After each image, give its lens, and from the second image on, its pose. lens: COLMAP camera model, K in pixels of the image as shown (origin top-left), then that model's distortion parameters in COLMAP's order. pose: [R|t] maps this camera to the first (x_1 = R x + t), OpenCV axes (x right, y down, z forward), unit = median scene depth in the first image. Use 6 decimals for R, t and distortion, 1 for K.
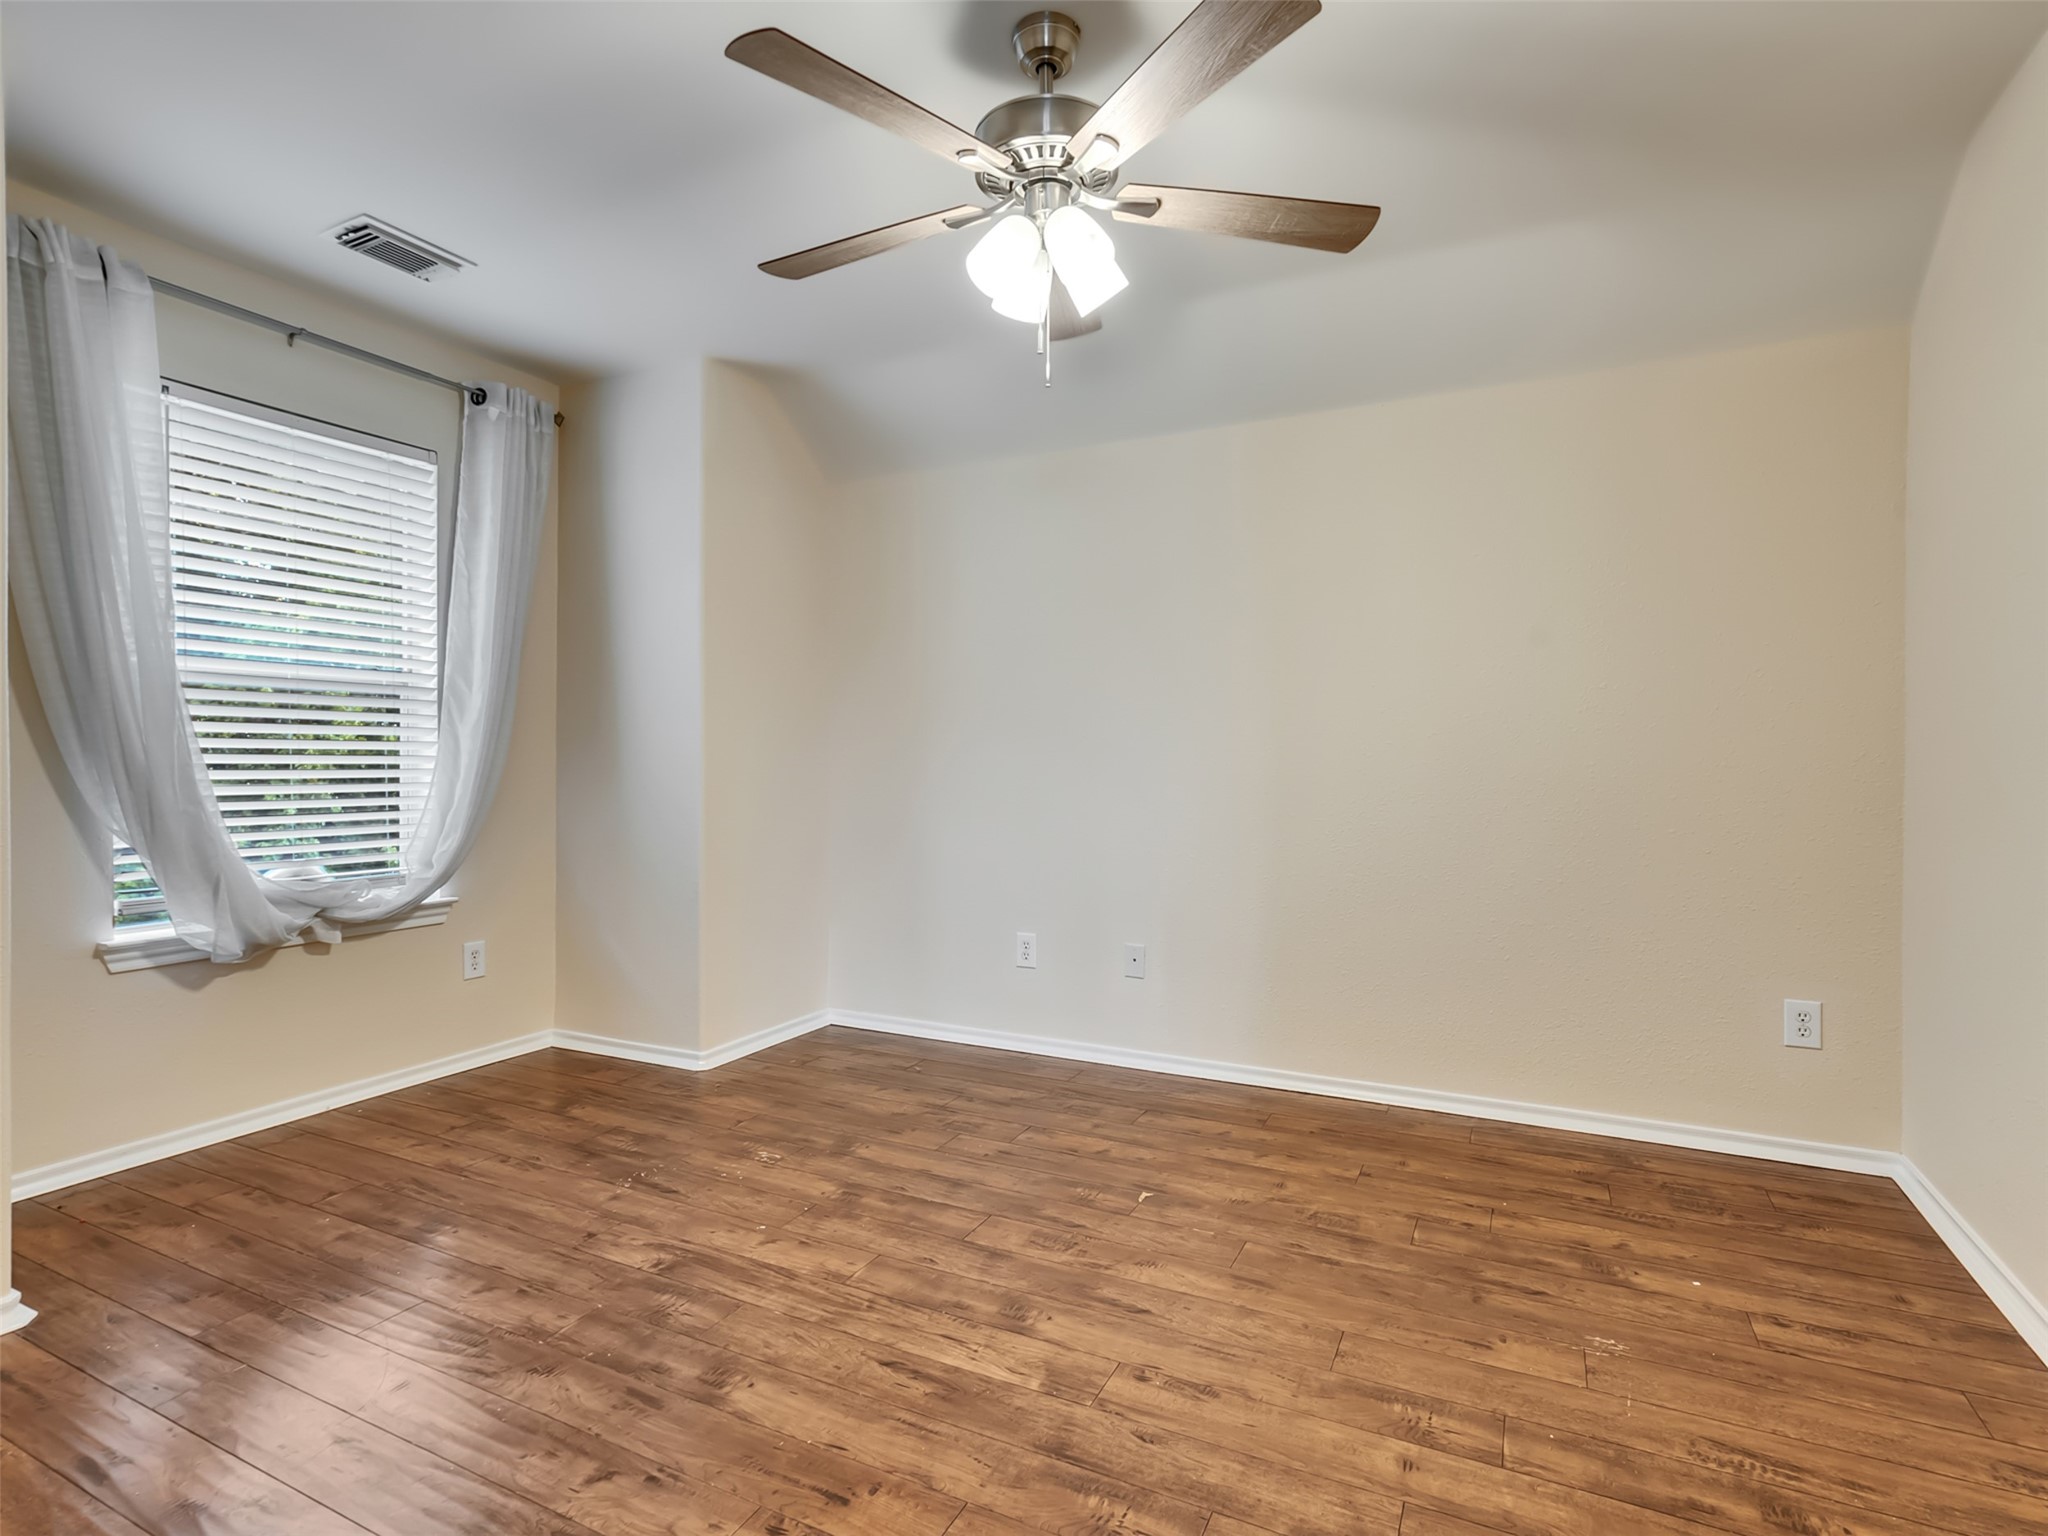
lens RADIAL K [[1046.7, 0, 1006.2], [0, 1046.7, 765.4], [0, 0, 1]] dist [-0.002950, 0.002027]
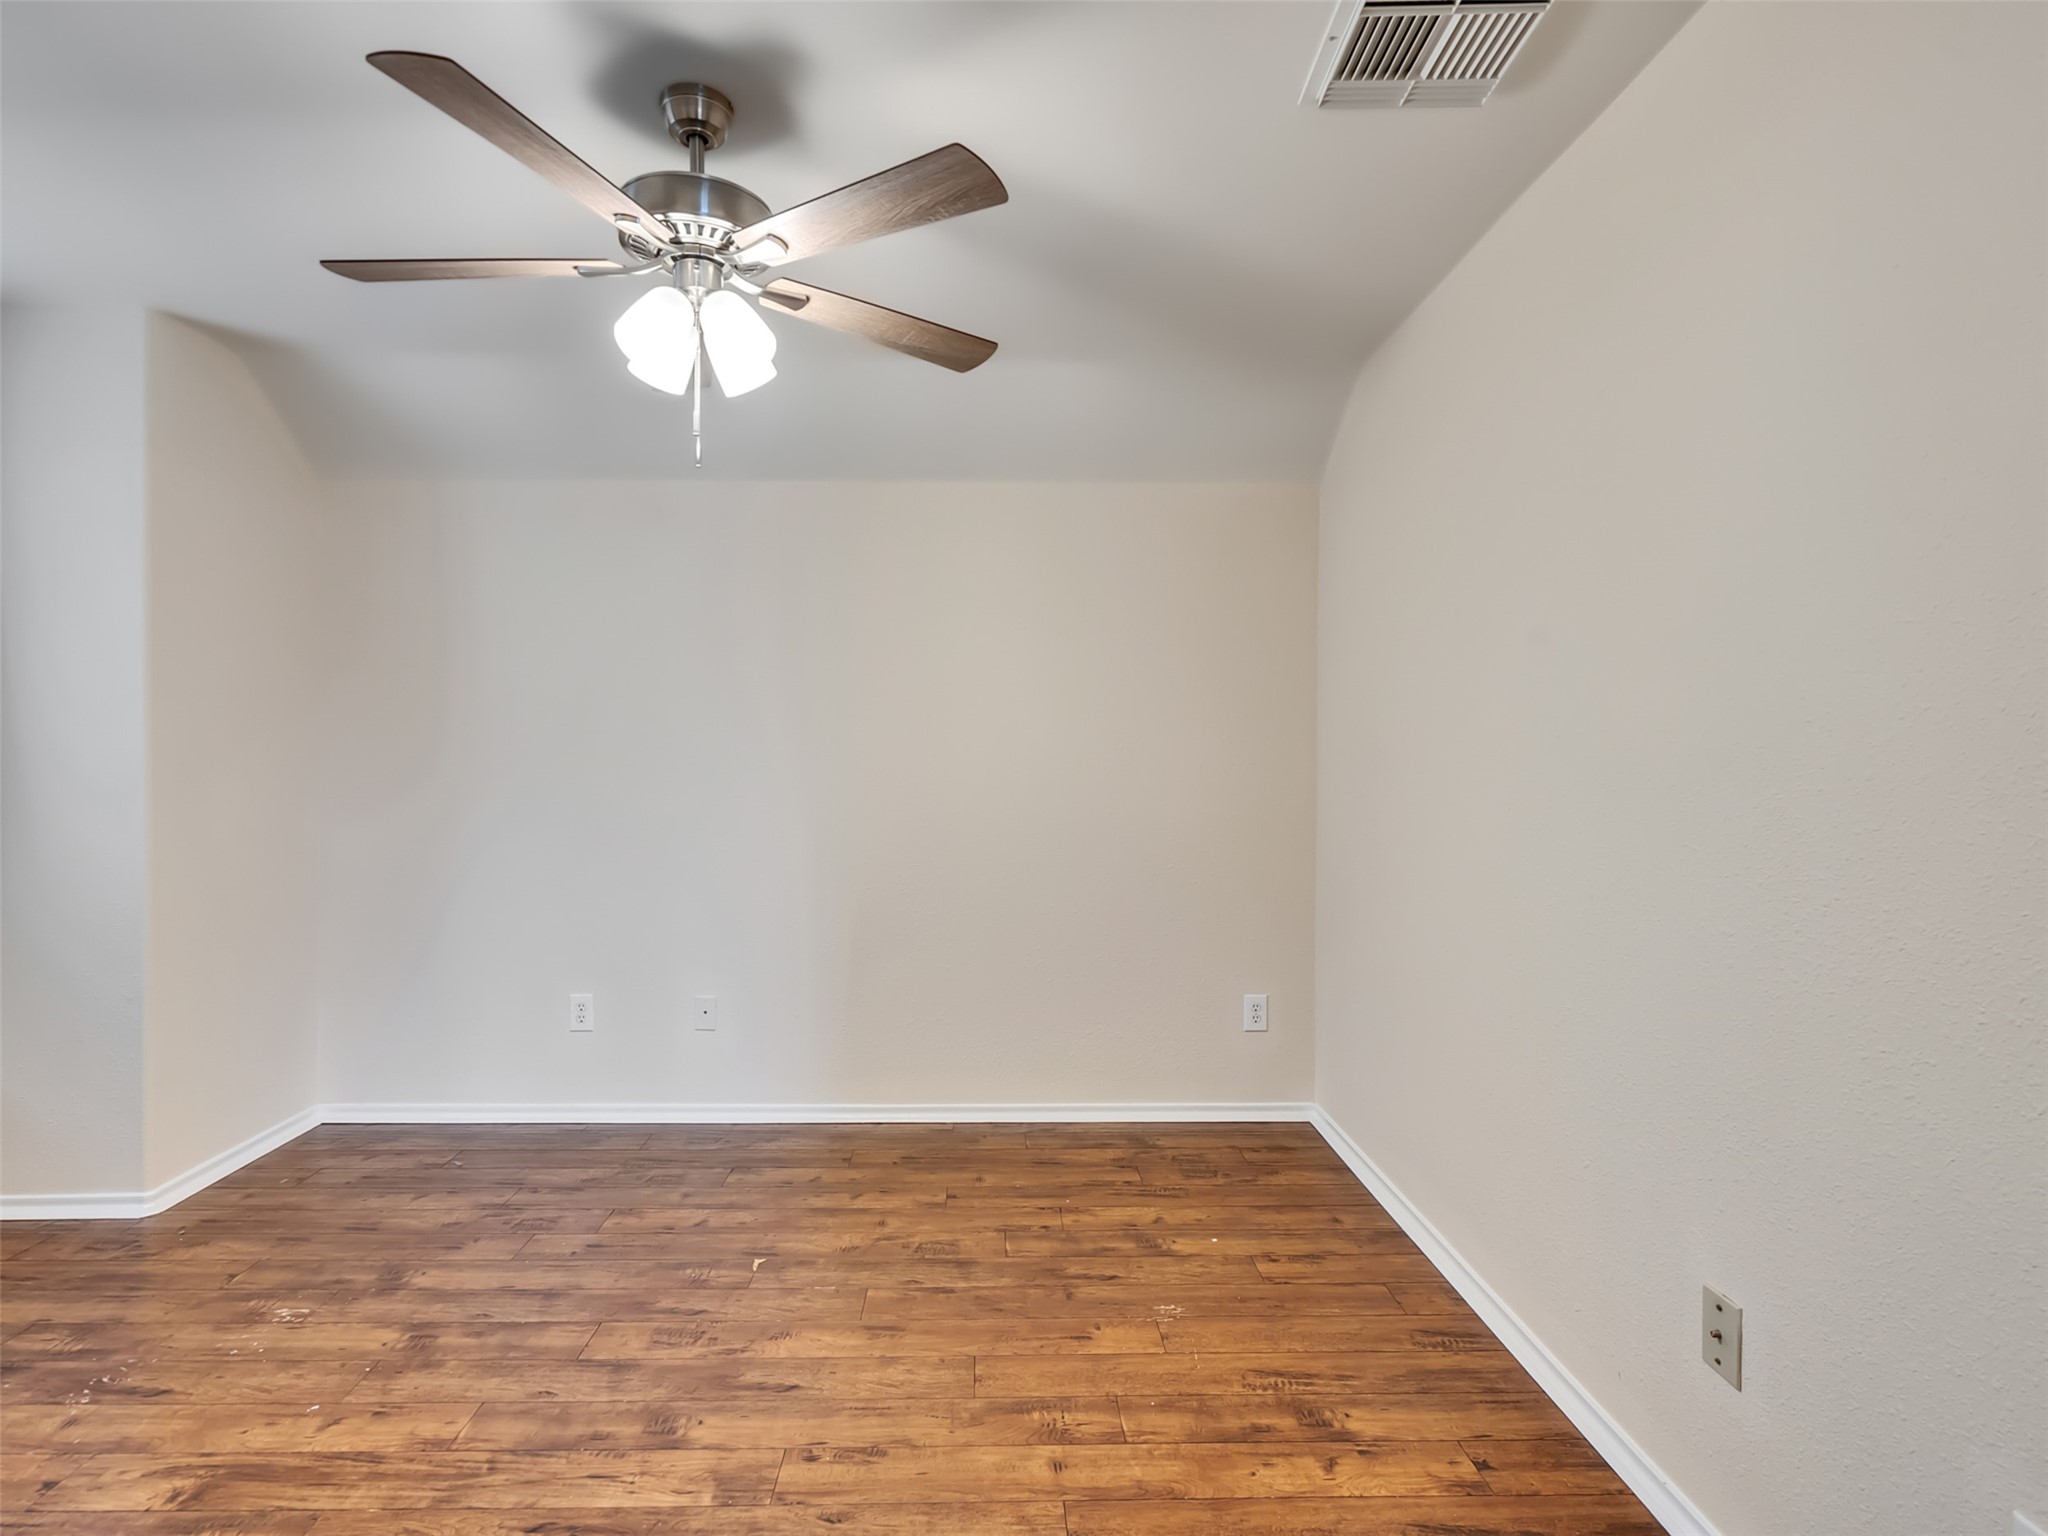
lens RADIAL K [[1046.7, 0, 1006.4], [0, 1046.7, 765.7], [0, 0, 1]] dist [-0.002950, 0.002027]
pose [[0.882905, -0.002056, 0.469547, -0.151522], [0.002103, 0.999998, 0.000424, -0.076766], [-0.469547, 0.000613, 0.882907, 0.005644]]
